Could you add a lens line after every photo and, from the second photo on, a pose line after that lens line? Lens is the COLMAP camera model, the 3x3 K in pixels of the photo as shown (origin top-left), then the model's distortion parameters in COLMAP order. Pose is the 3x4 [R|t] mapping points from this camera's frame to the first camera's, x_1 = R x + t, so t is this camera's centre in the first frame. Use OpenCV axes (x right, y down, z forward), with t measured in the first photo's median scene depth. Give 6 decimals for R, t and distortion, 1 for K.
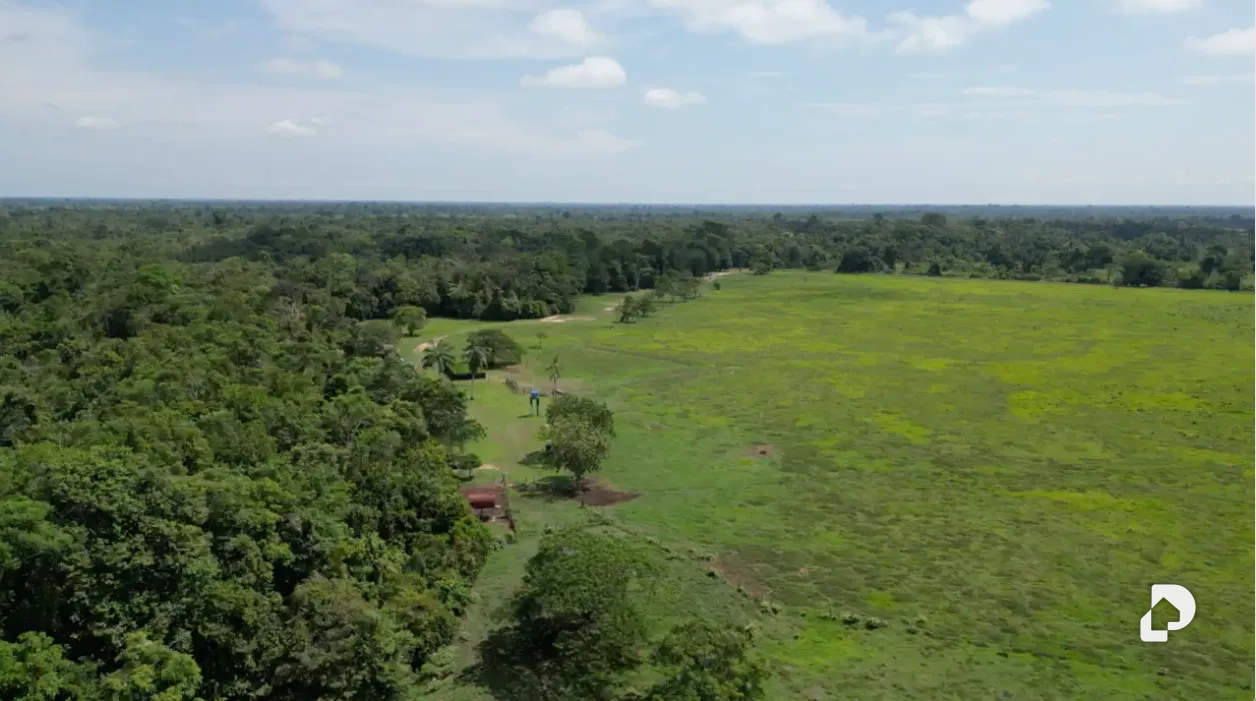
lens RADIAL K [[885.1, 0, 628.8], [0, 885.1, 345.8], [0, 0, 1]] dist [0.009540, -0.005924]
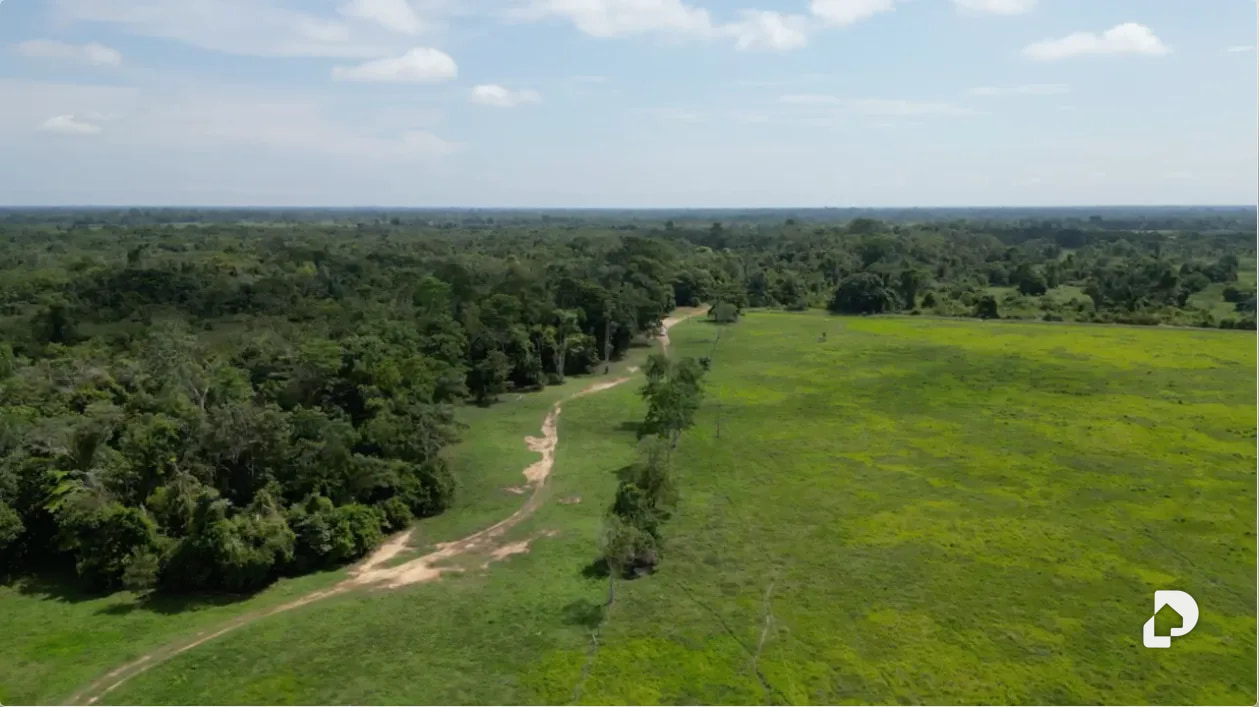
lens RADIAL K [[877.8, 0, 629.4], [0, 877.8, 358.8], [0, 0, 1]] dist [0.009980, -0.013708]
pose [[0.981897, -0.037805, 0.185604, -0.033979], [0.035698, 0.999255, 0.014682, -0.062621], [-0.186021, -0.007790, 0.982515, 0.383538]]
